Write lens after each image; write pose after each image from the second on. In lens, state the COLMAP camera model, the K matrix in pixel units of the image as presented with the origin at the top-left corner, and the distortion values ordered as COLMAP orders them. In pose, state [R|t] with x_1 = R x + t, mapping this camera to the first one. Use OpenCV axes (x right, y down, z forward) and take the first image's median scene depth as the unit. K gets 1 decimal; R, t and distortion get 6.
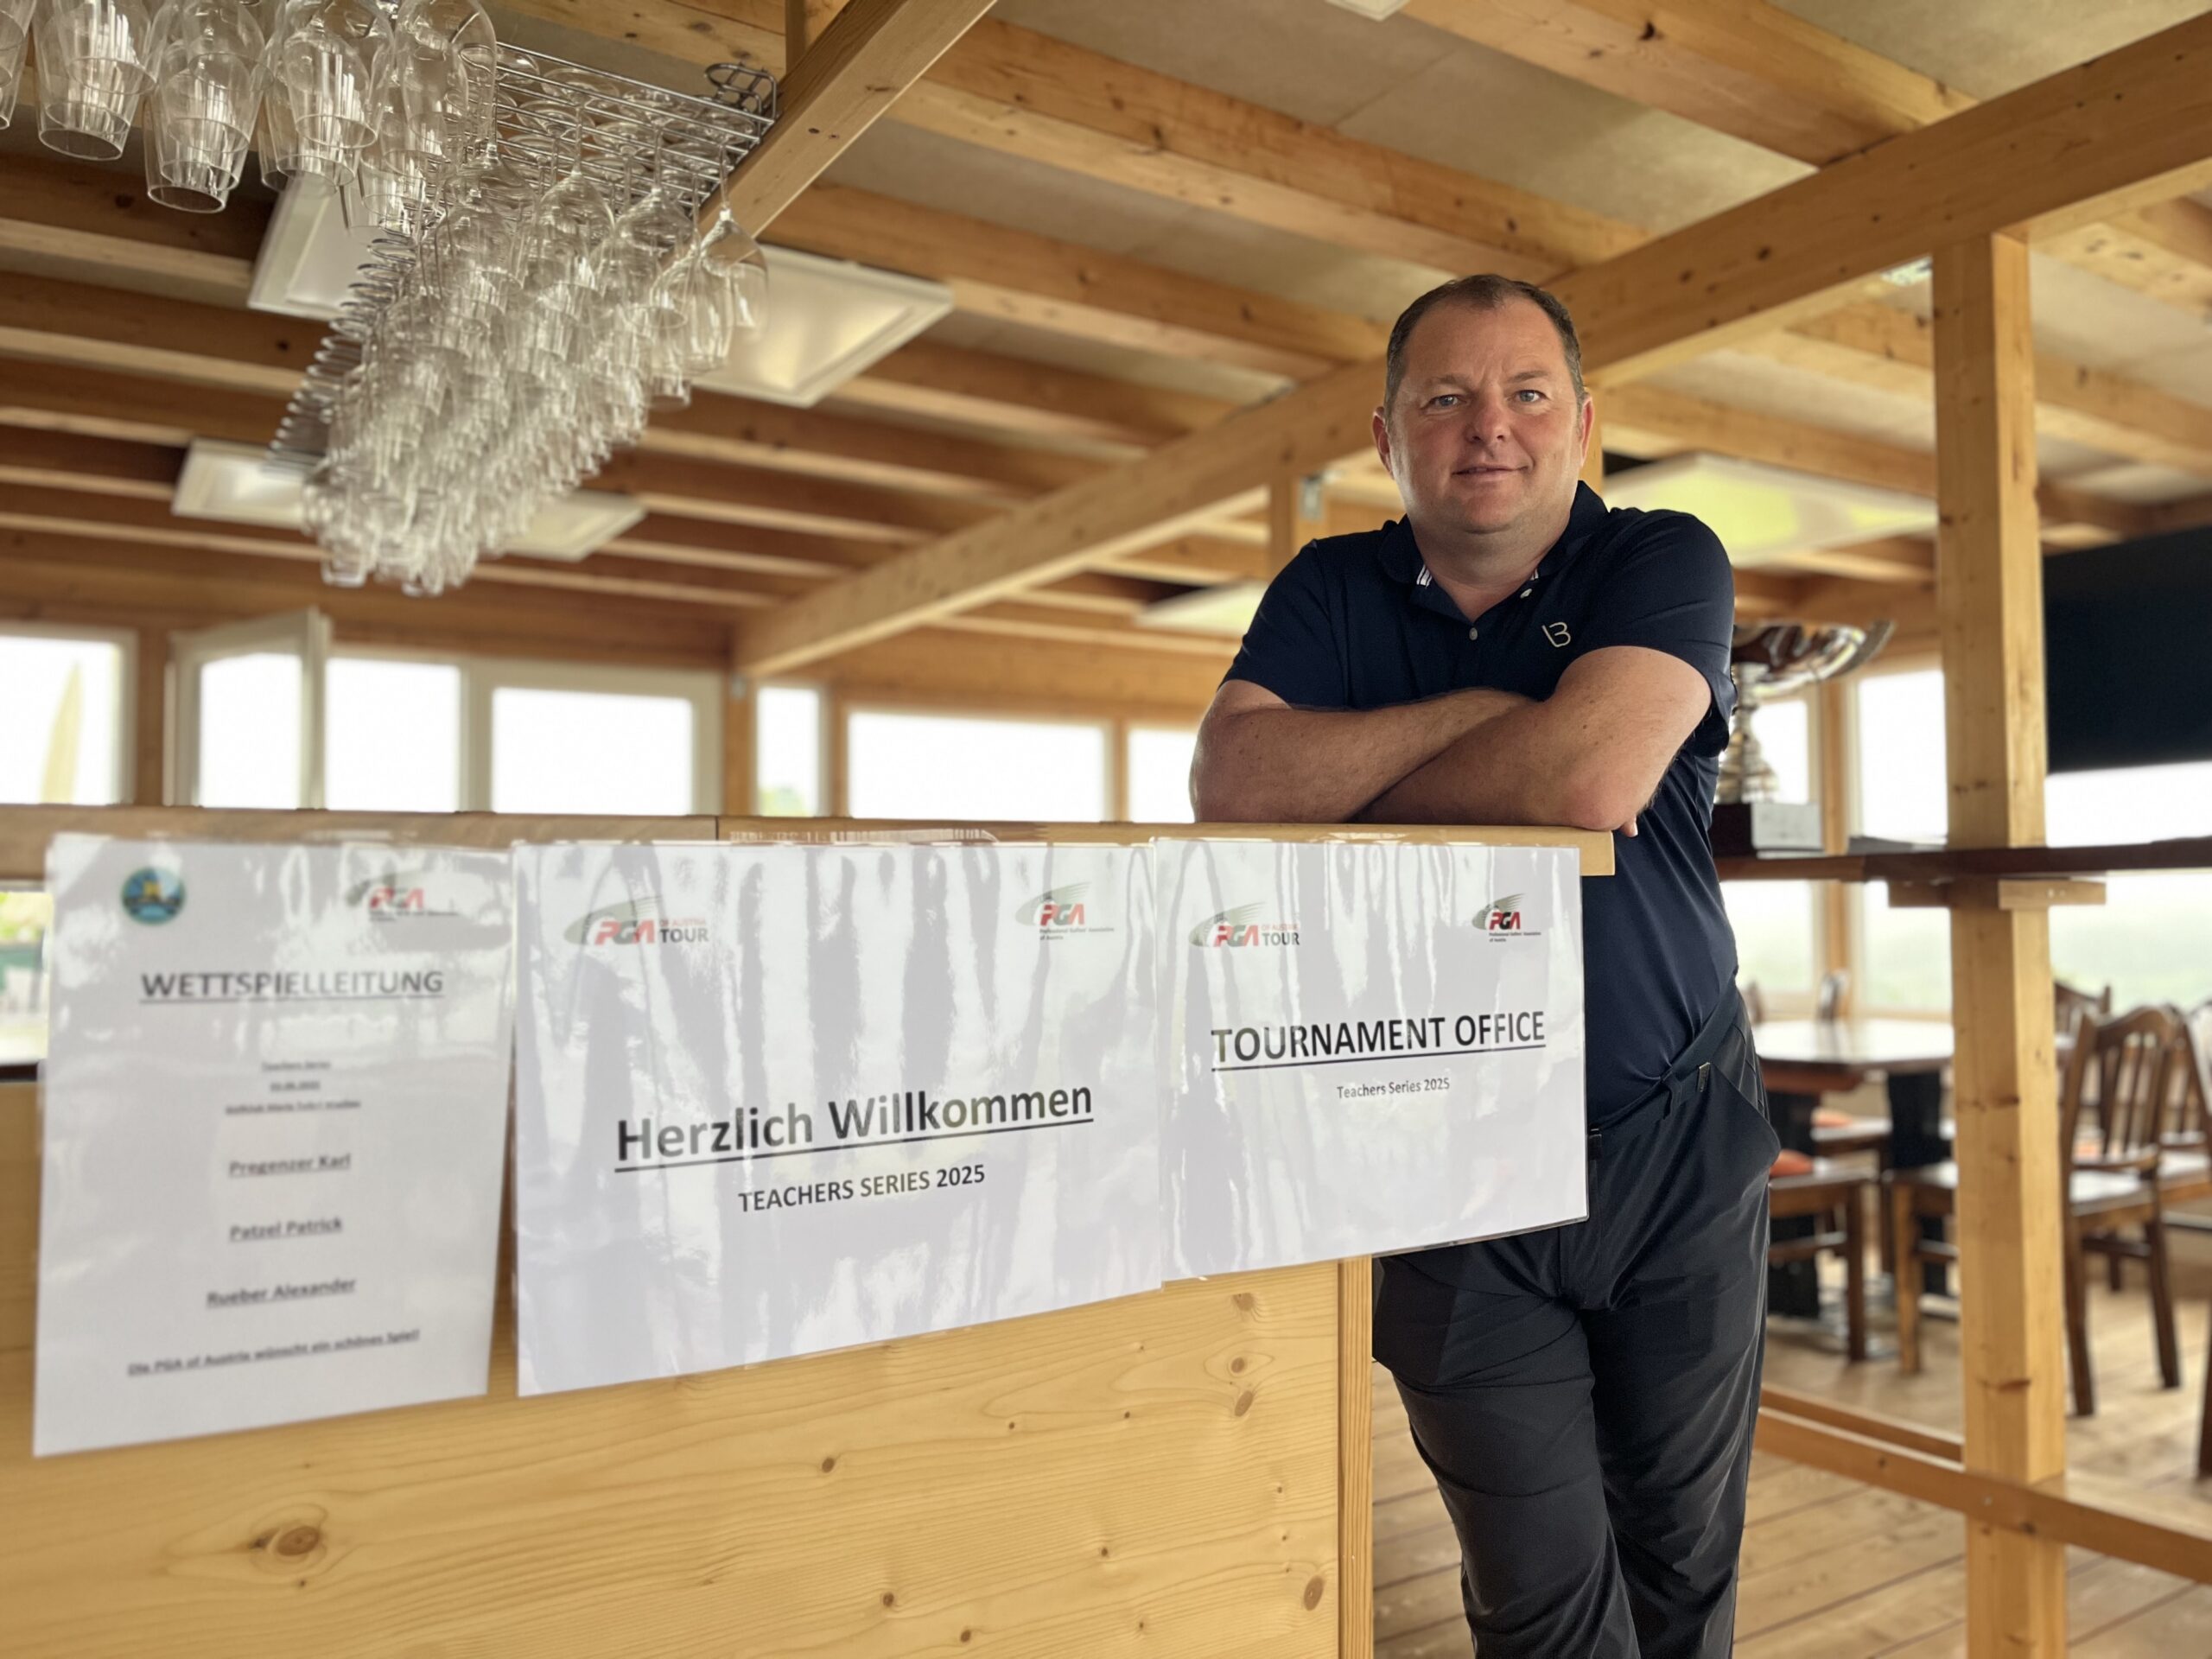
lens RADIAL K [[1675.5, 0, 1106.0], [0, 1675.5, 829.5], [0, 0, 1]] dist [0.092638, -0.143136]
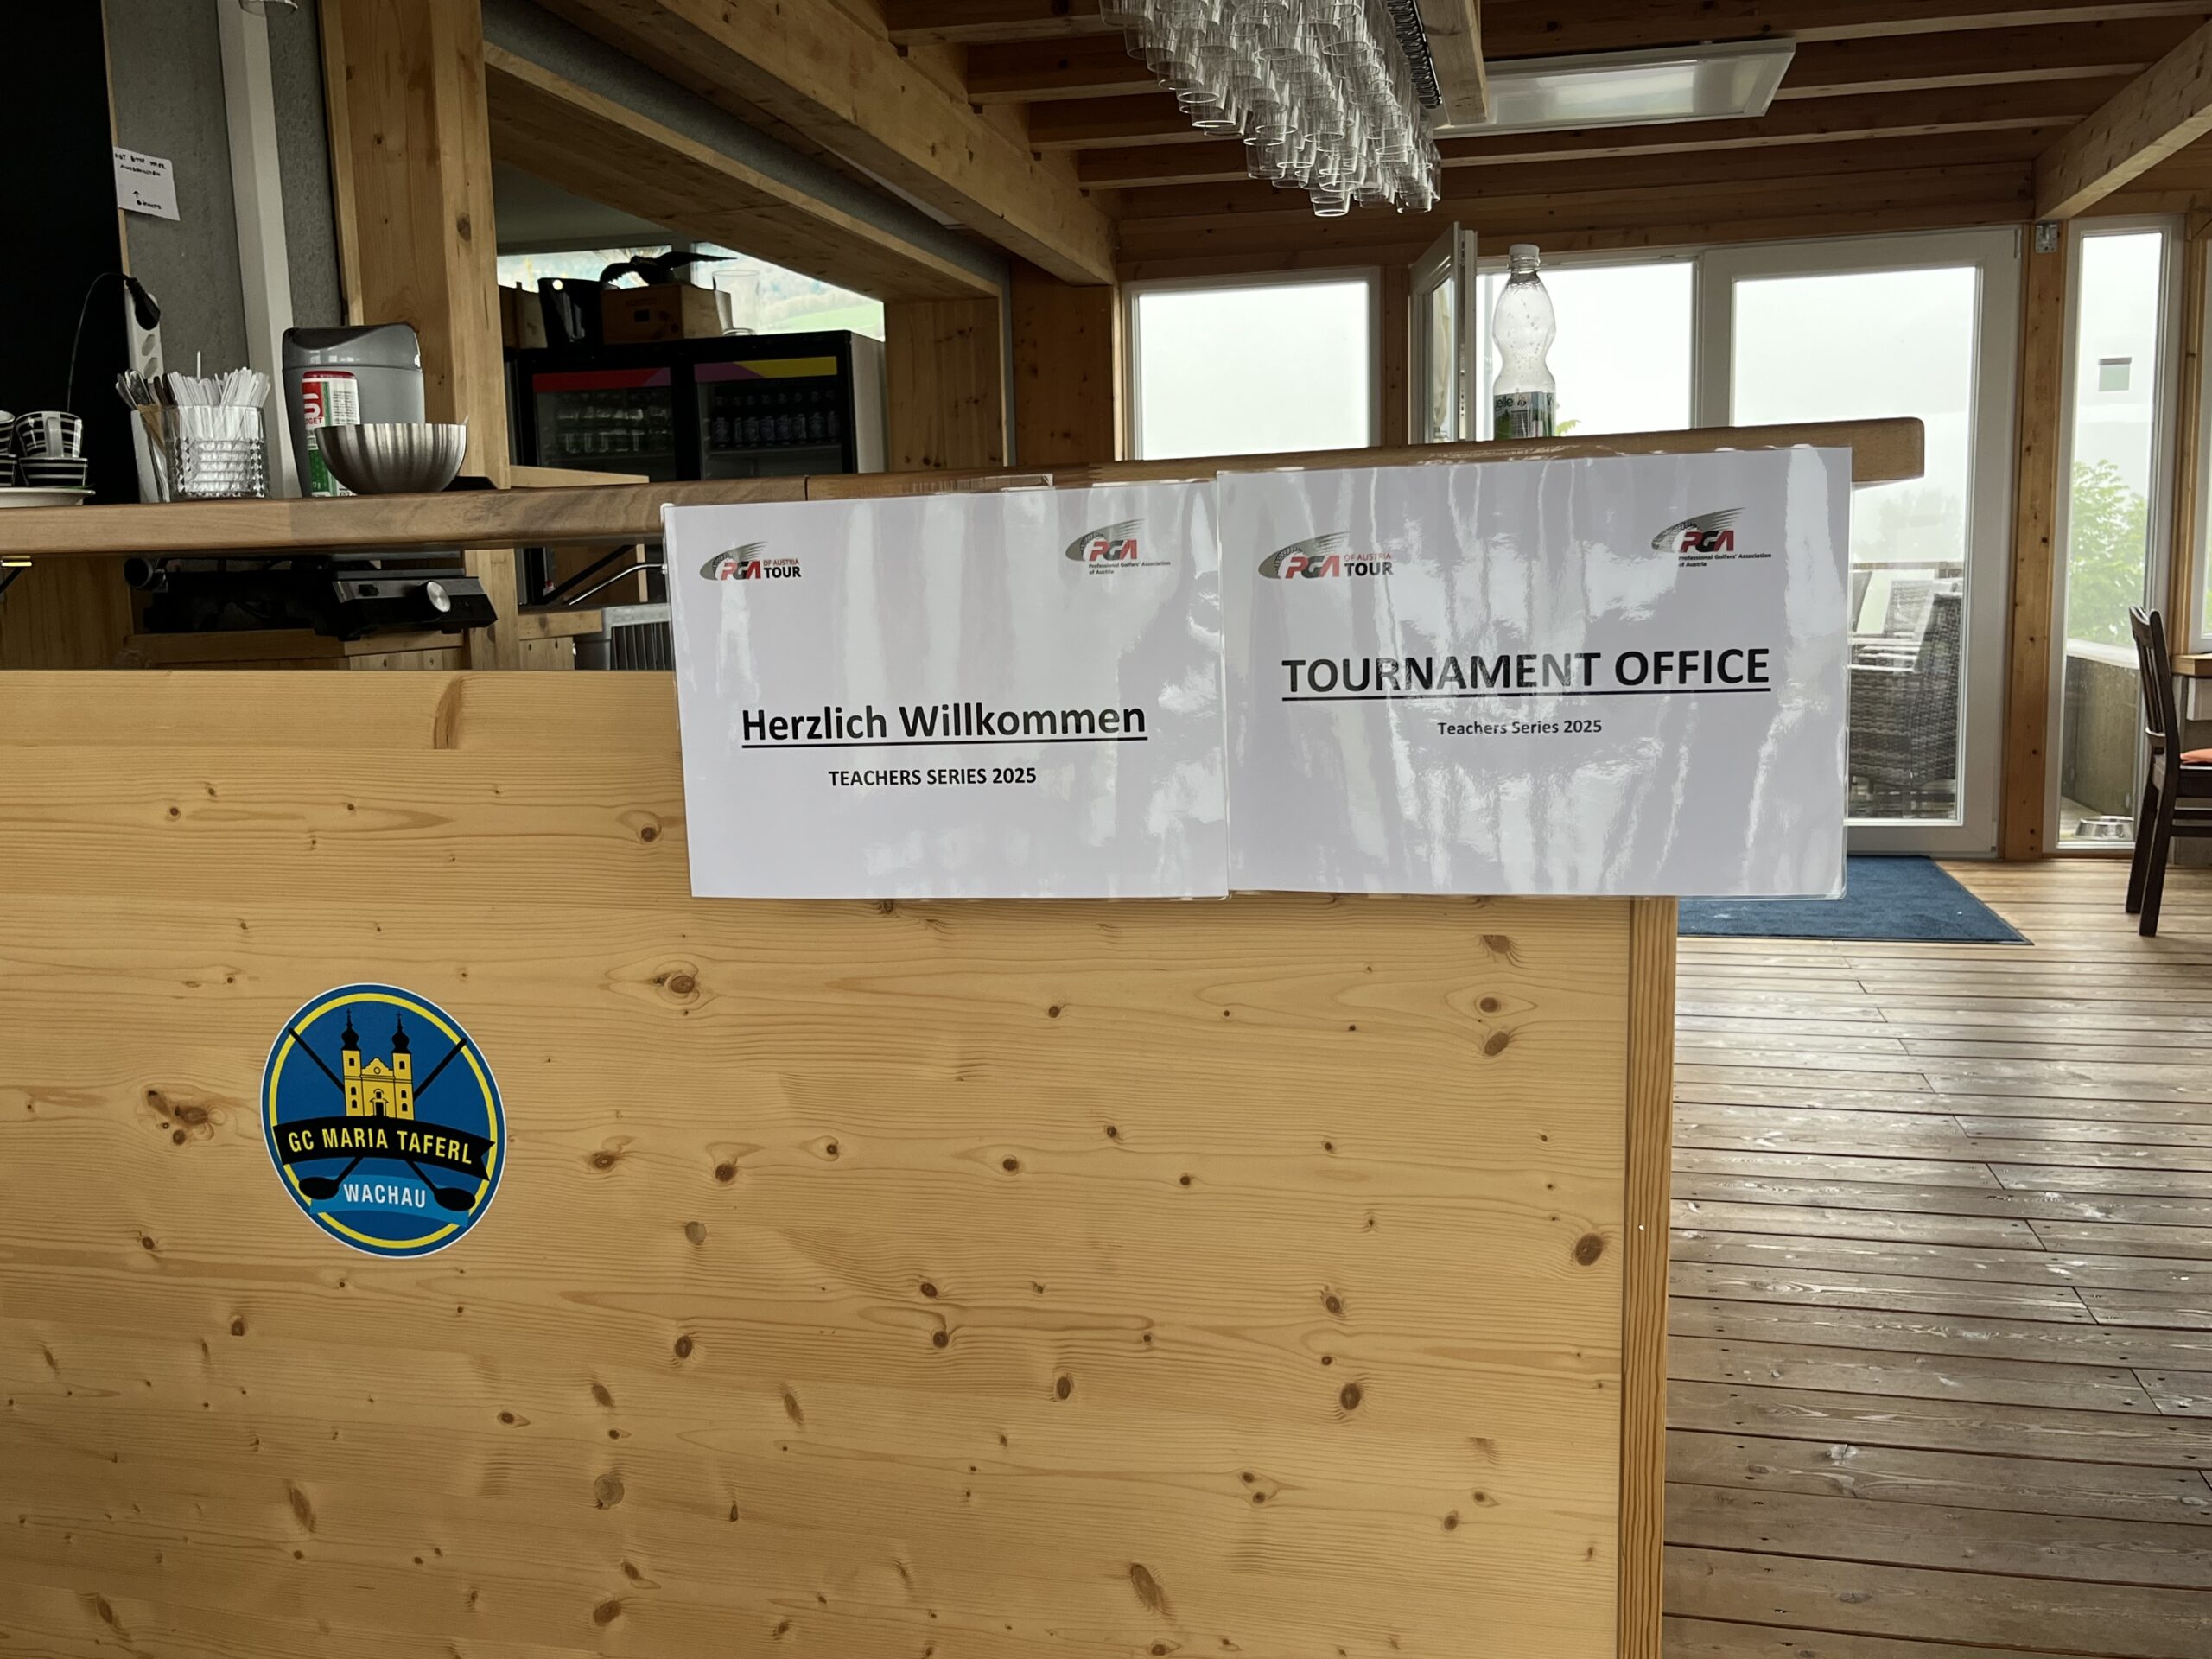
lens RADIAL K [[1956.8, 0, 1106.0], [0, 1956.8, 829.5], [0, 0, 1]] dist [0.158031, -0.246816]
pose [[0.702752, 0.081932, -0.706702, 0.891887], [0.056332, 0.983820, 0.170076, 0.012052], [0.709201, -0.159331, 0.686766, 0.090224]]
